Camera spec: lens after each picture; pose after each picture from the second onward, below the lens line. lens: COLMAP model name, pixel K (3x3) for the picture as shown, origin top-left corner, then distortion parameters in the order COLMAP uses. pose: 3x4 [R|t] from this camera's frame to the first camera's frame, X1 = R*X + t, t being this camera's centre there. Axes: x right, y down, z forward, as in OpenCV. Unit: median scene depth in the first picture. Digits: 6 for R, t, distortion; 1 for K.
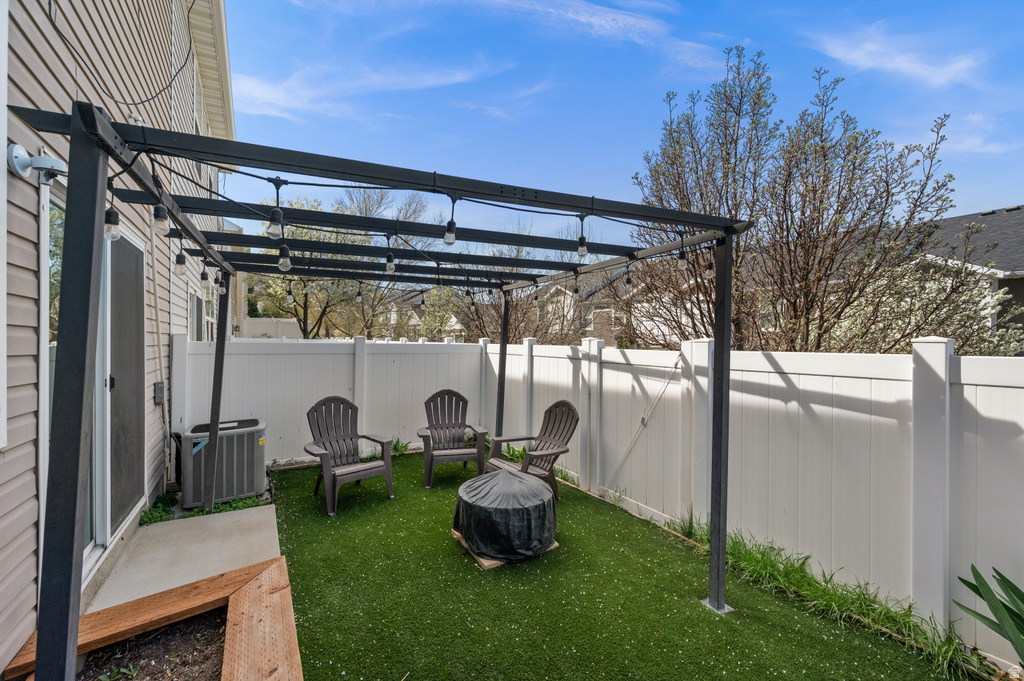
lens RADIAL K [[409.5, 0, 507.9], [0, 409.5, 342.6], [0, 0, 1]] dist [0.001841, 0.000057]
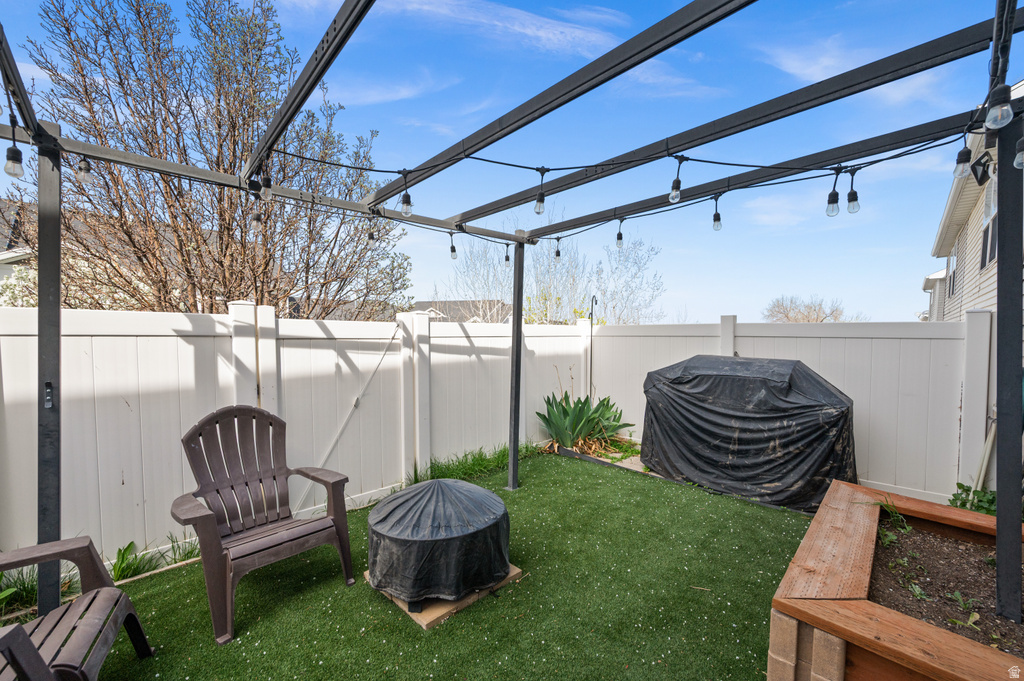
lens RADIAL K [[409.5, 0, 508.1], [0, 409.5, 343.9], [0, 0, 1]] dist [0.001841, 0.000057]
pose [[-0.194471, -0.031358, 0.980407, -0.596609], [-0.002149, 0.999500, 0.031542, 0.037631], [-0.980906, 0.004028, -0.194442, 0.831118]]
